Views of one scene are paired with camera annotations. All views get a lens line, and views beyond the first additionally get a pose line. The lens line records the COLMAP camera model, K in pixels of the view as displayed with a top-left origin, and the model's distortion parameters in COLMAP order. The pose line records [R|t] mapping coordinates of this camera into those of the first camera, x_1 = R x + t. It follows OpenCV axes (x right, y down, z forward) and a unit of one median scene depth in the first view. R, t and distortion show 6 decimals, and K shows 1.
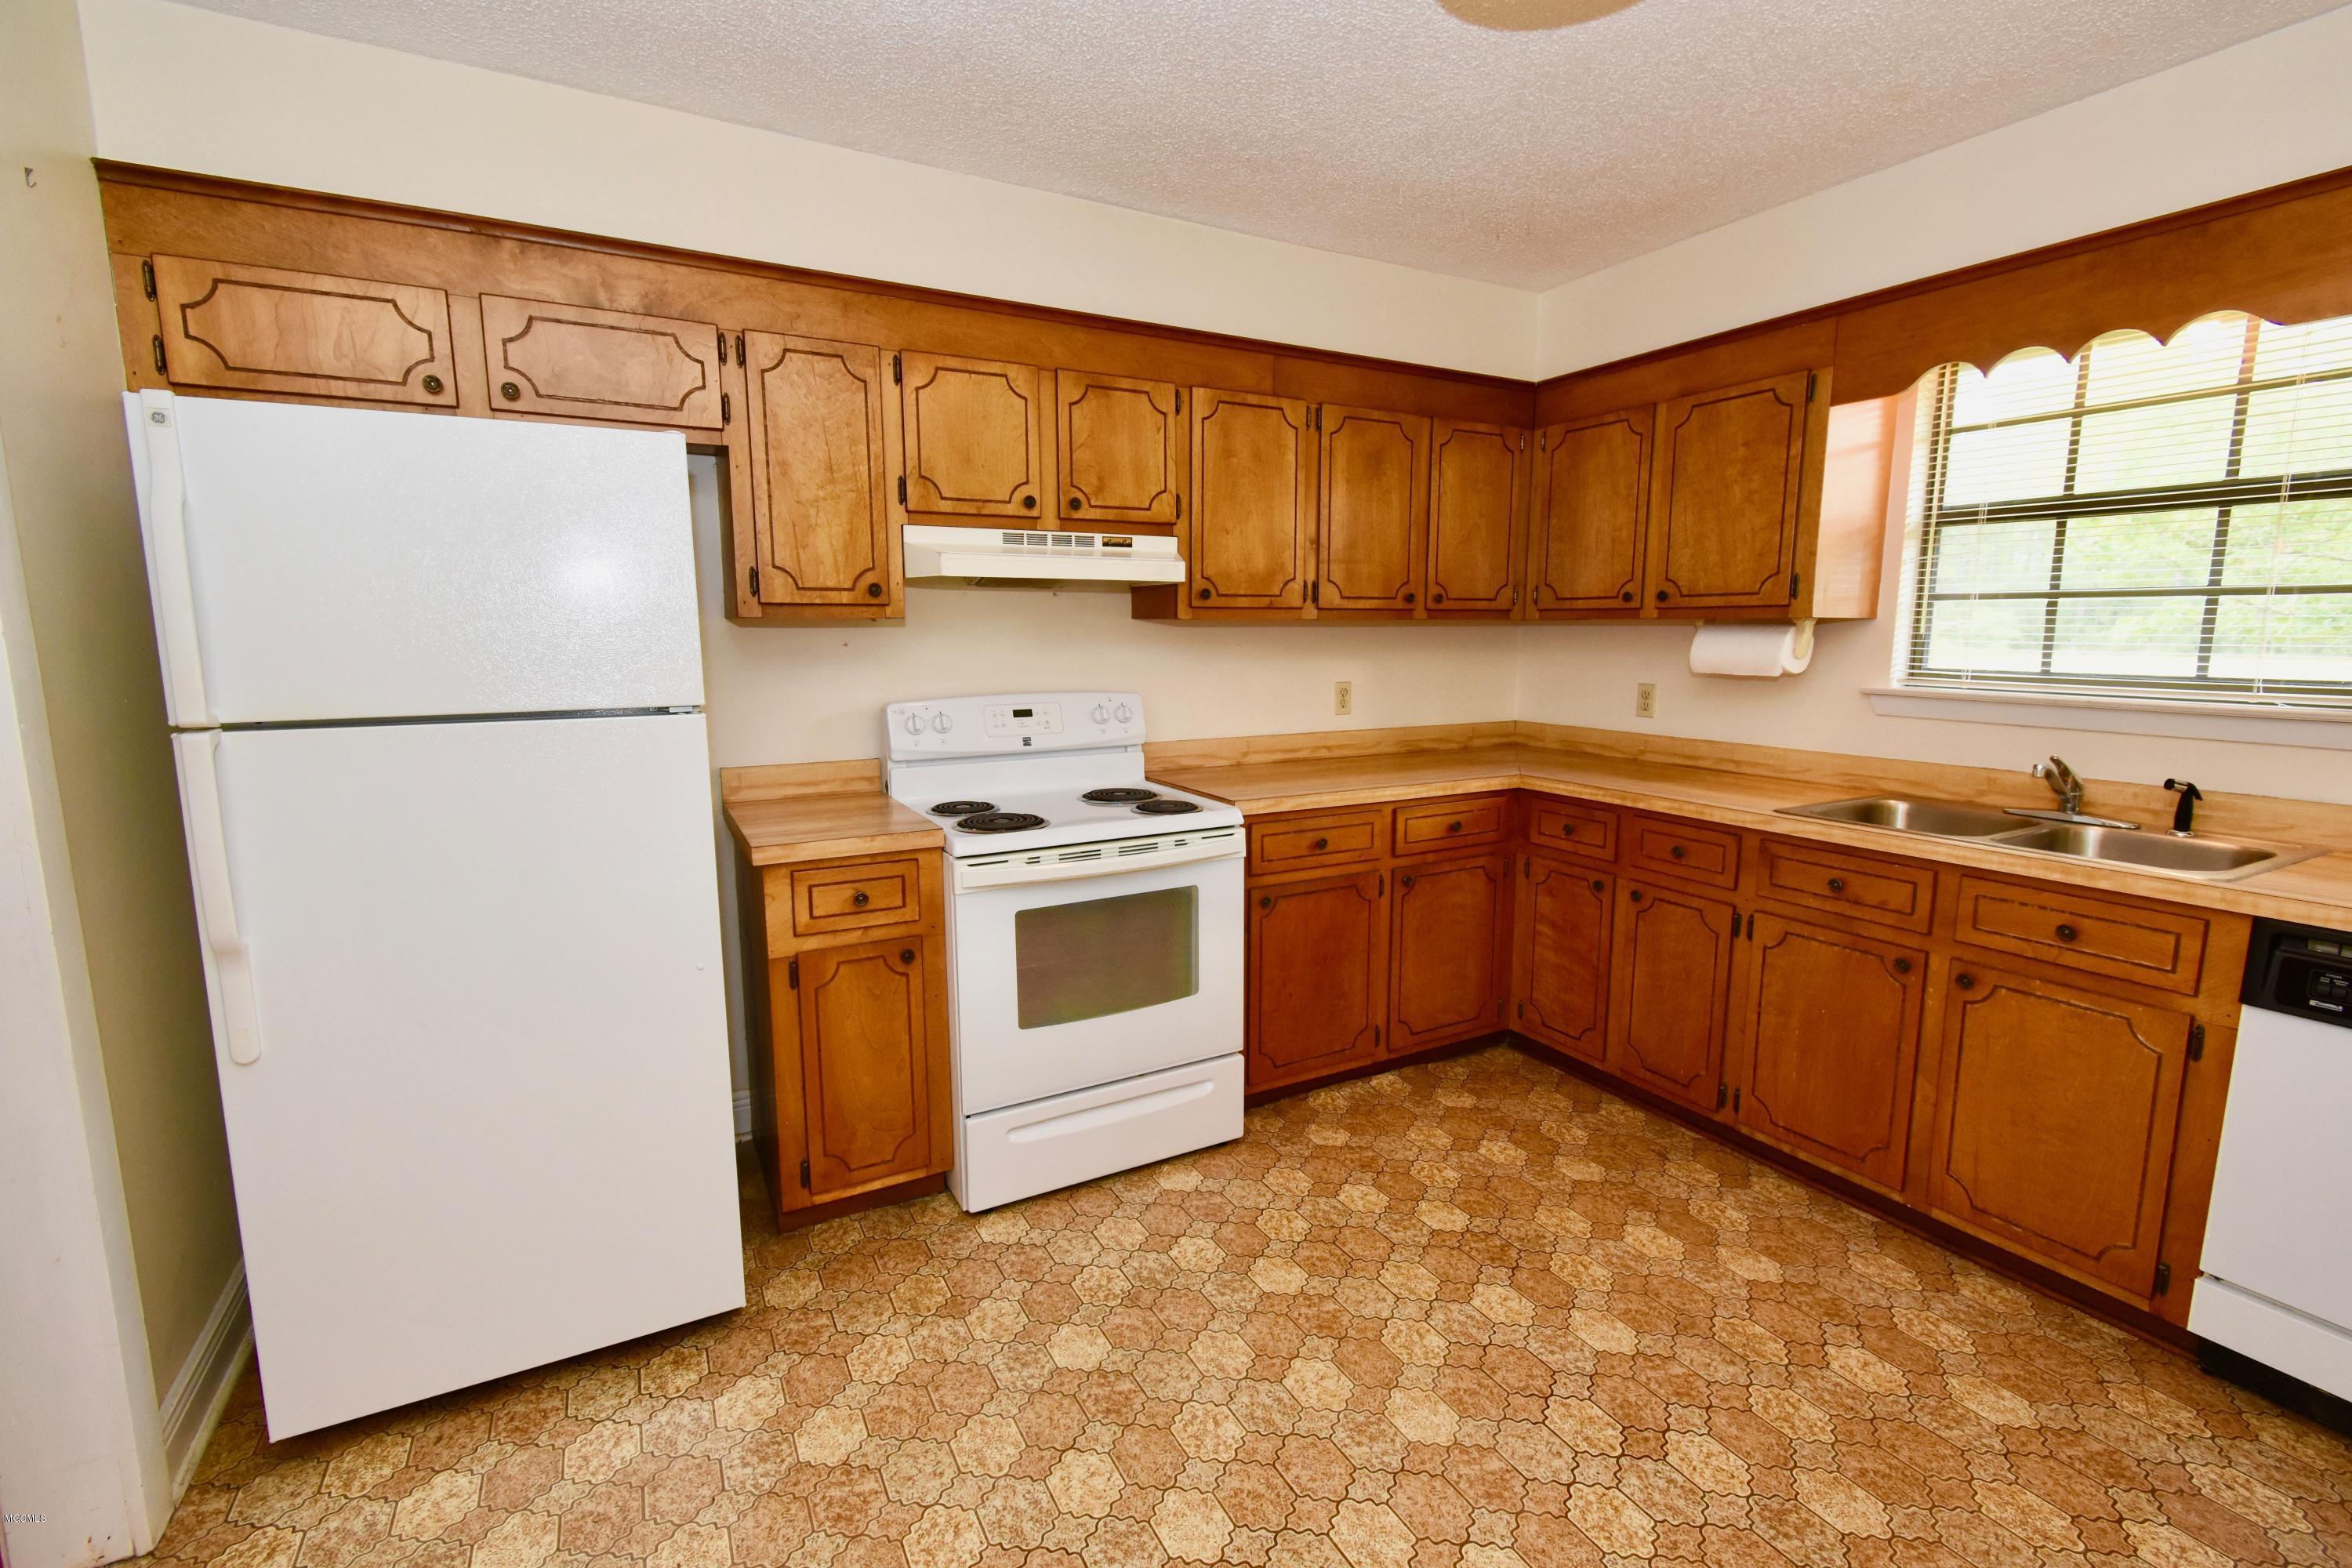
lens RADIAL K [[1042.8, 0, 1174.6], [0, 1042.8, 801.2], [0, 0, 1]] dist [-0.000706, 0.000835]
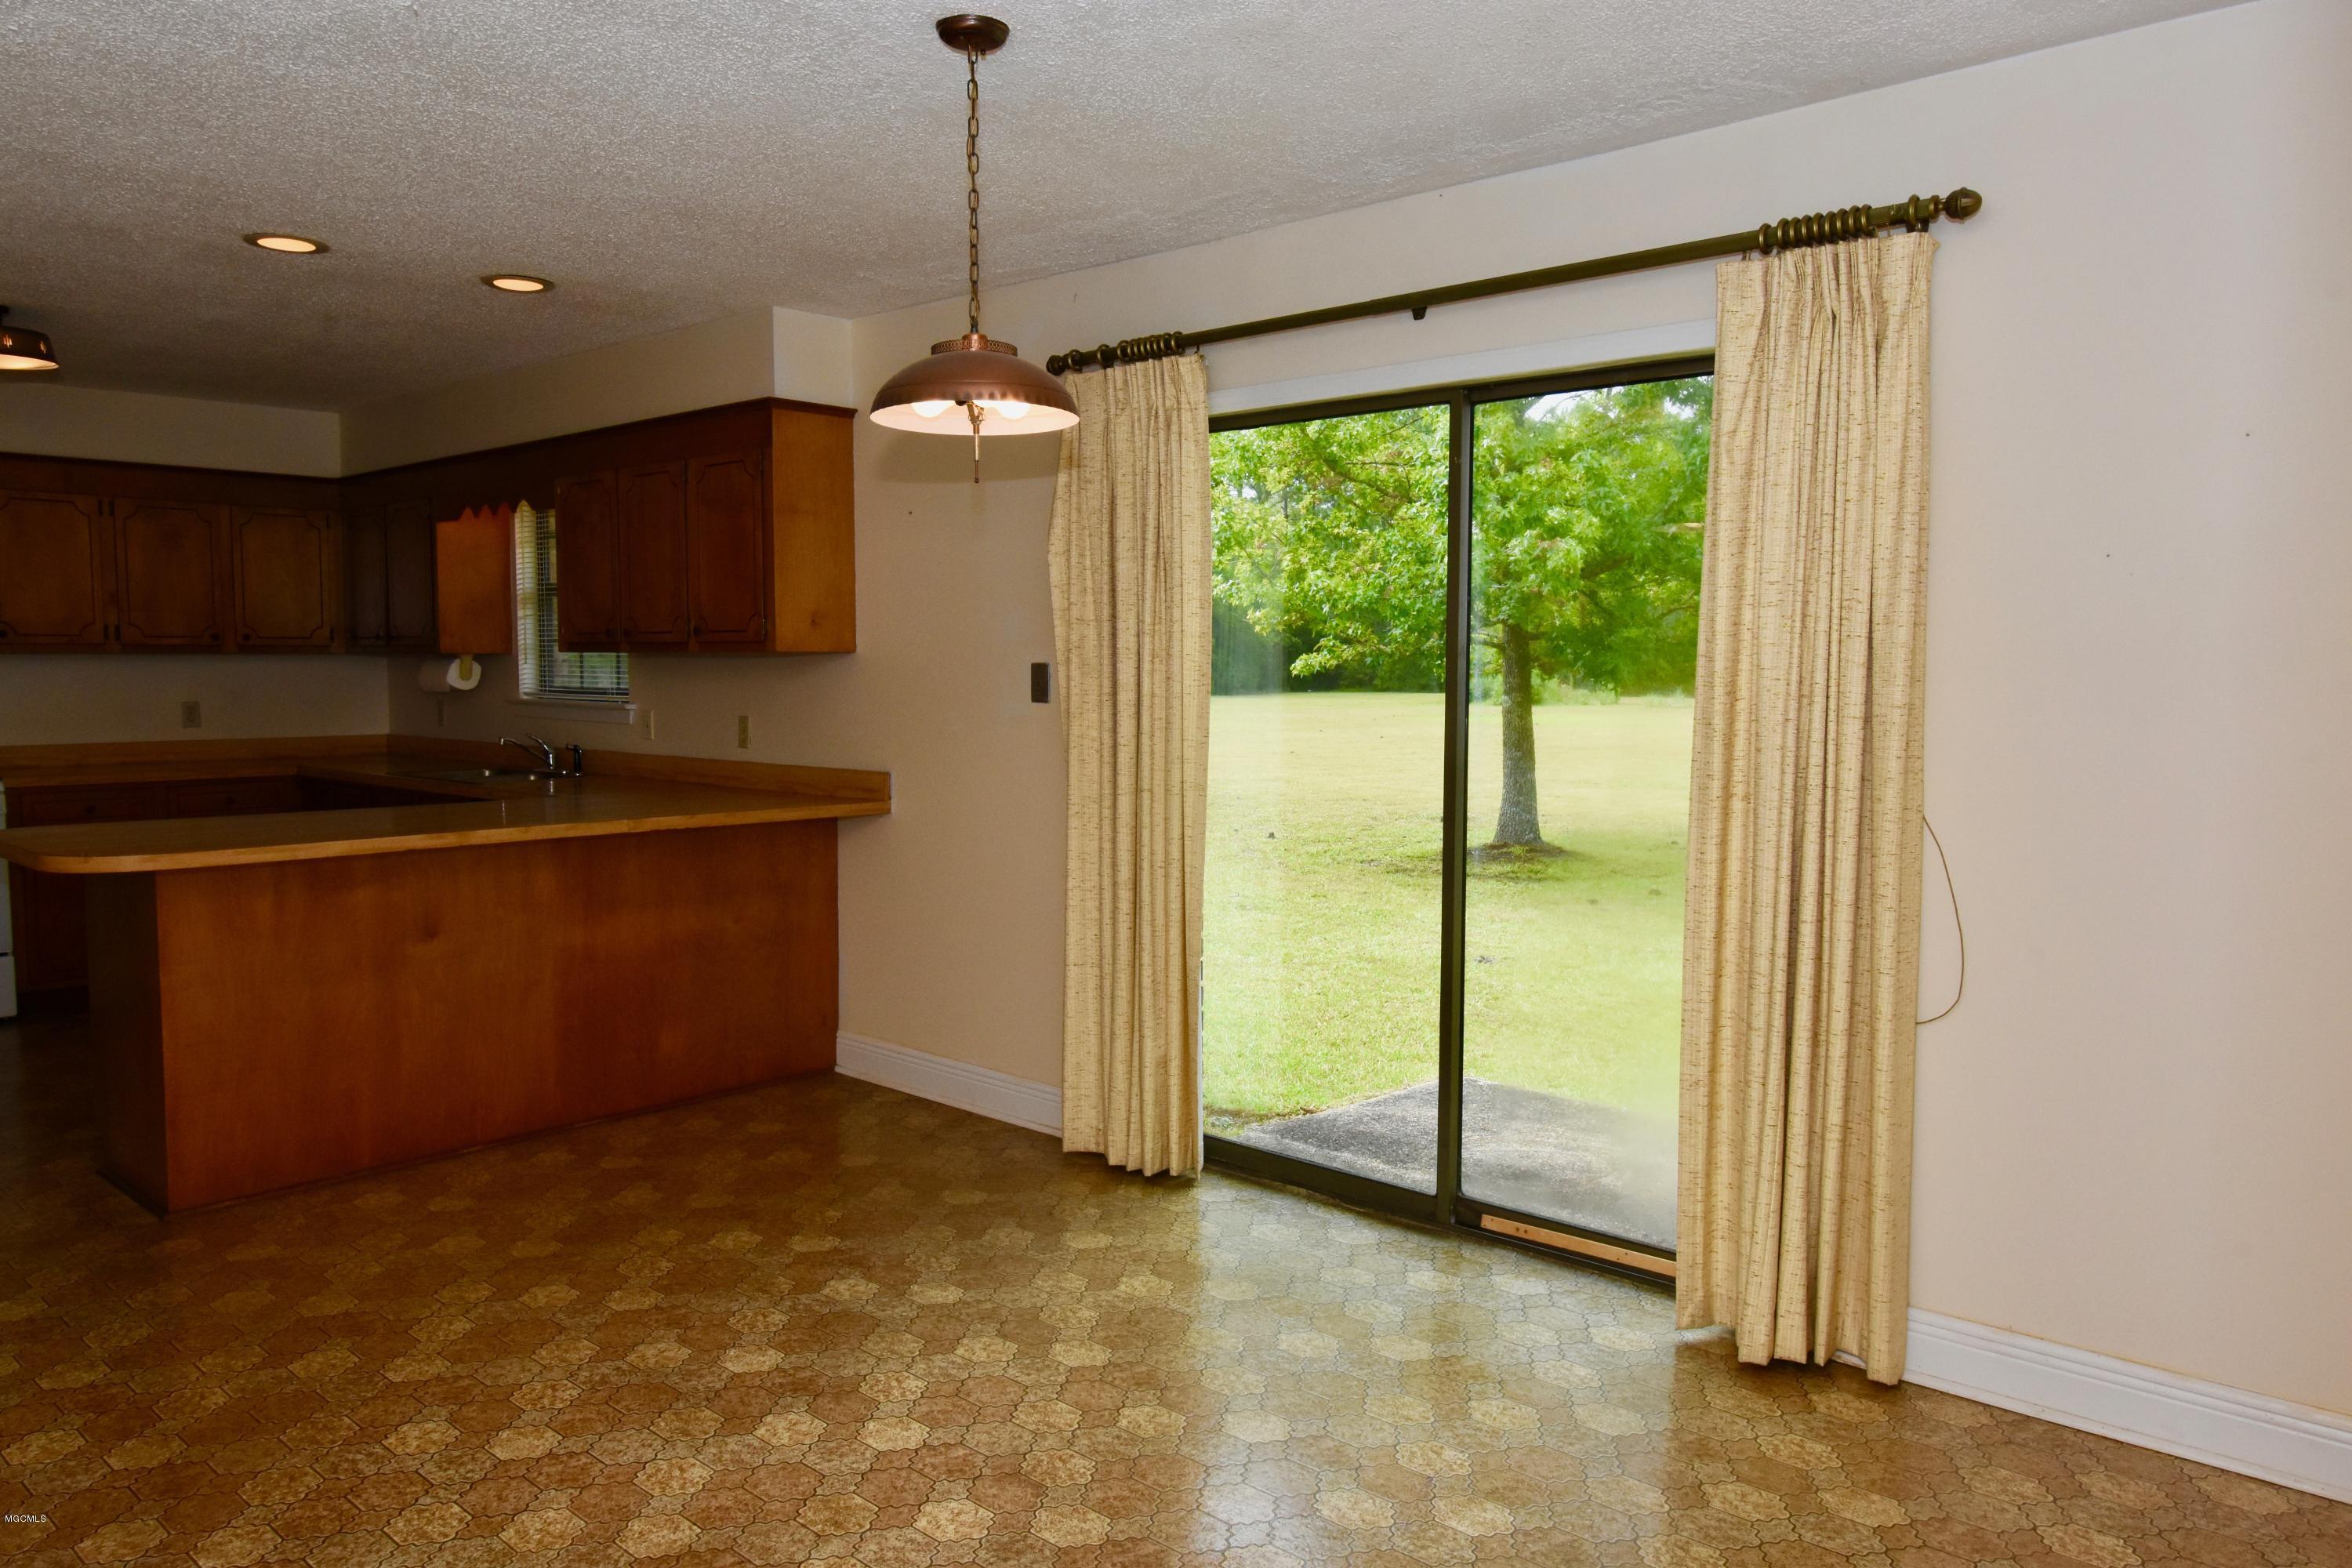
lens RADIAL K [[1615.8, 0, 1180.7], [0, 1615.8, 788.7], [0, 0, 1]] dist [-0.000813, -0.000128]
pose [[0.942610, -0.019289, 0.333337, -0.092316], [0.048653, 0.995609, -0.079969, 0.049618], [-0.330331, 0.091598, 0.939410, -0.294098]]
